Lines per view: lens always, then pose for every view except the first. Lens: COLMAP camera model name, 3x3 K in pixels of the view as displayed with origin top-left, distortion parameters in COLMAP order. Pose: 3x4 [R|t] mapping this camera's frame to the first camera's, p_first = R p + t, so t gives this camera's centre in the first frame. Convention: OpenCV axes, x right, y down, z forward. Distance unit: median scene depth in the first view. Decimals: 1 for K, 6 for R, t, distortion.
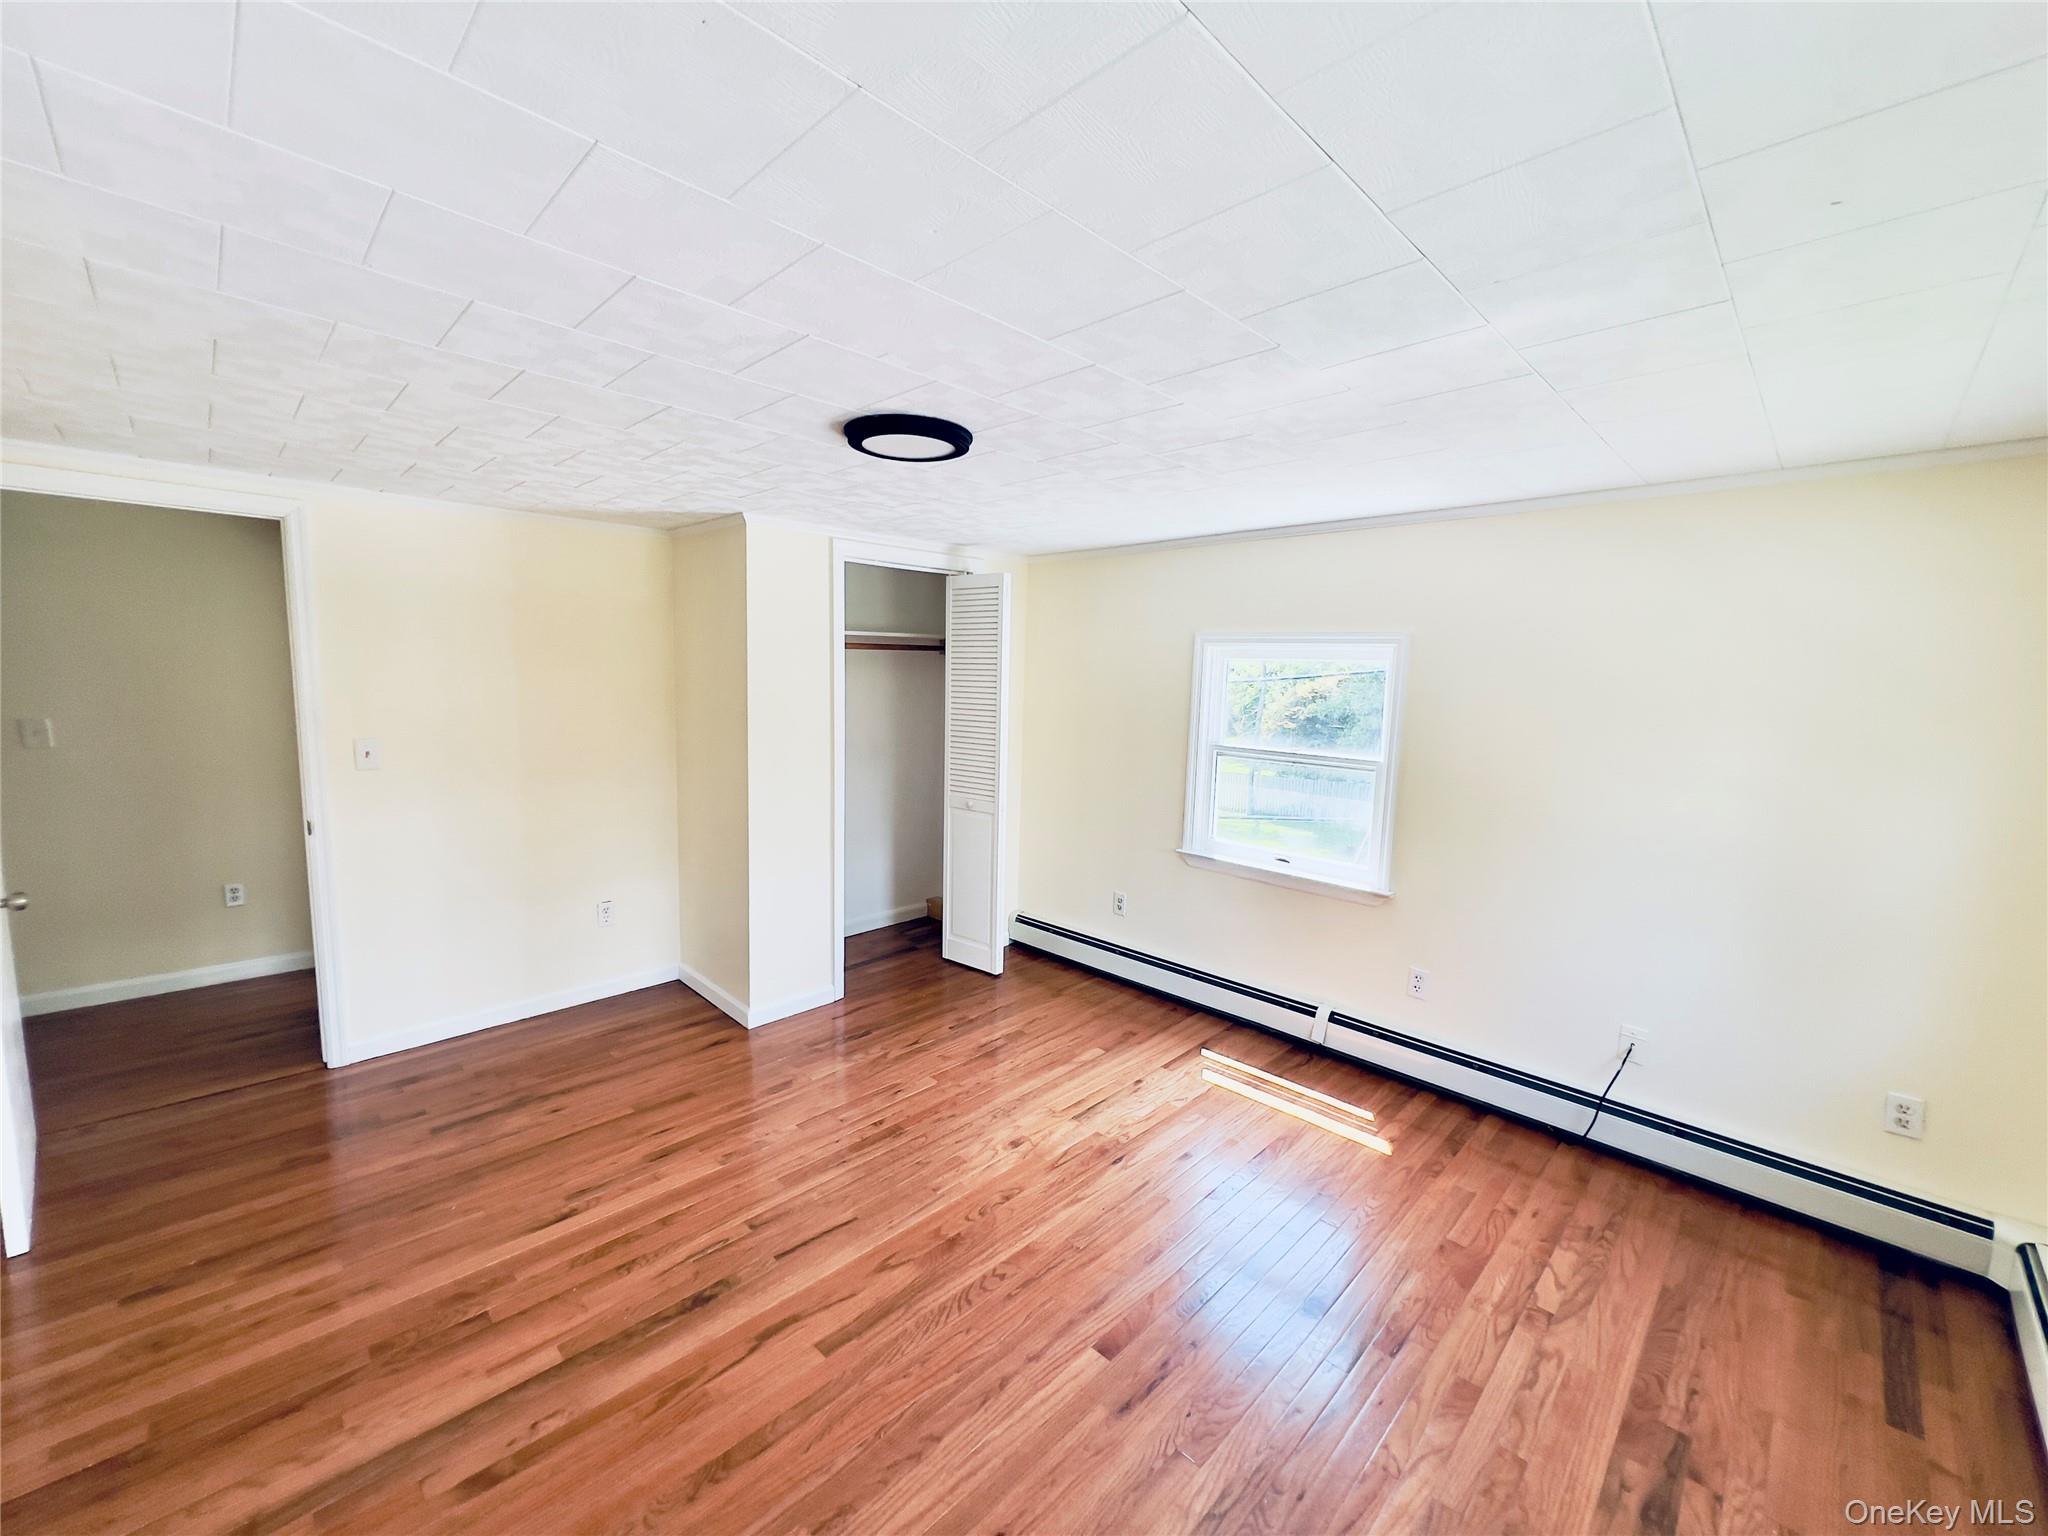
lens RADIAL K [[821.7, 0, 1018.0], [0, 821.7, 768.6], [0, 0, 1]] dist [0.002927, 0.000114]
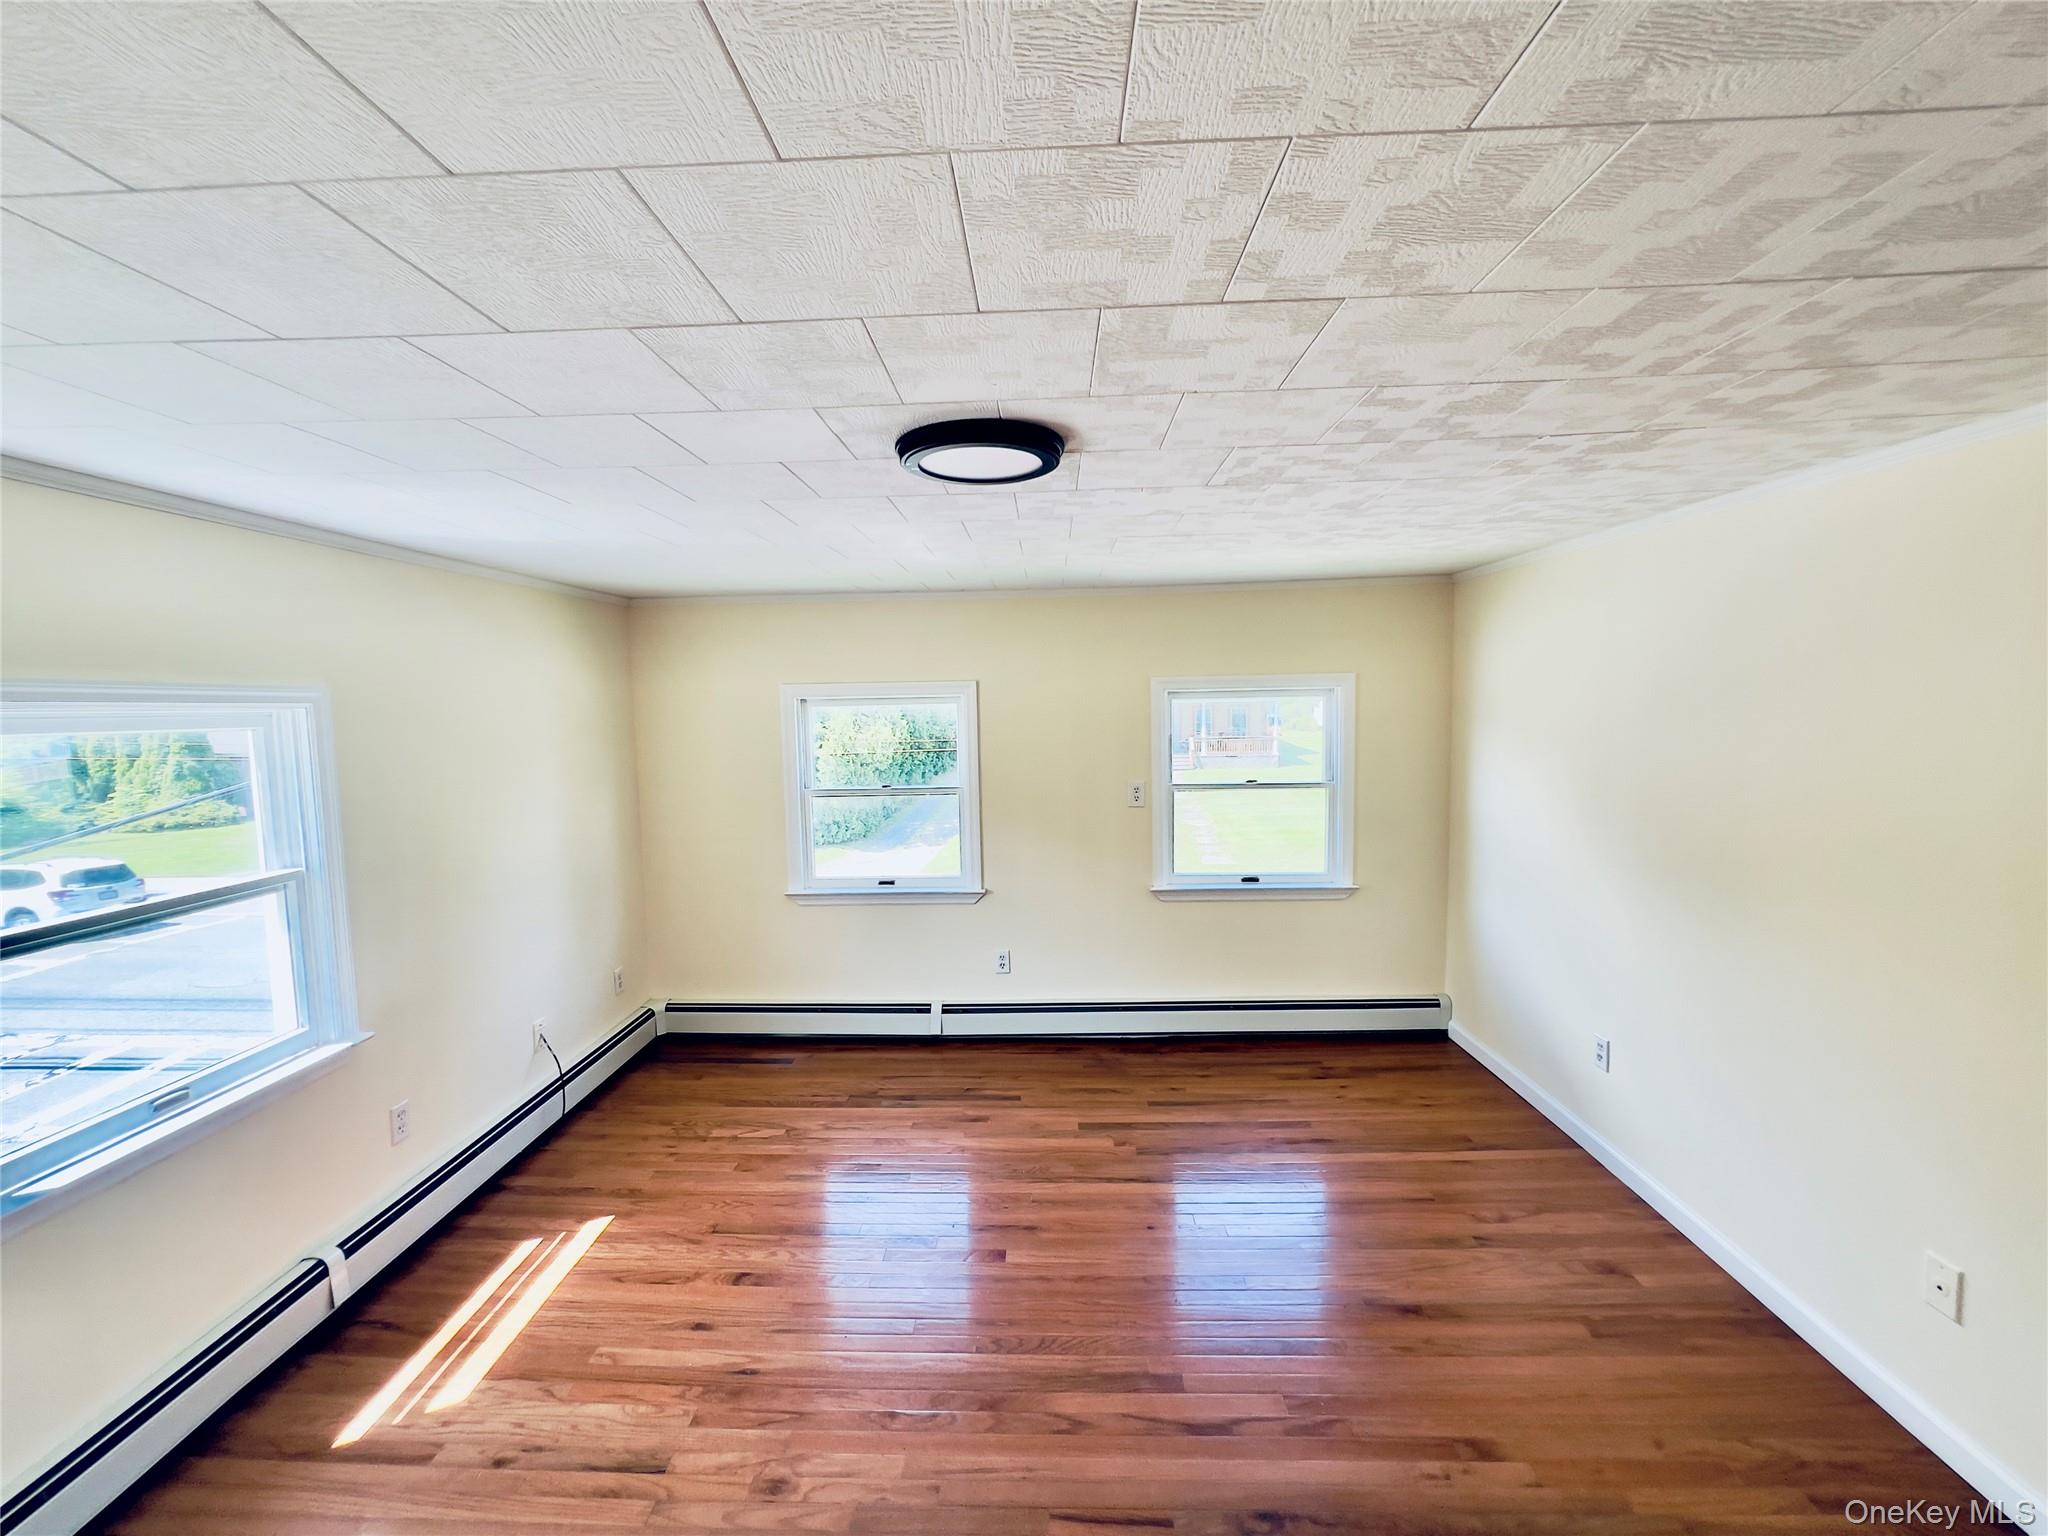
lens RADIAL K [[821.7, 0, 1019.4], [0, 821.7, 766.8], [0, 0, 1]] dist [0.002927, 0.000114]
pose [[-0.678824, -0.072382, 0.730725, -0.678386], [0.088646, 0.979774, 0.179402, -0.237585], [-0.728931, 0.186558, -0.658677, 1.415158]]
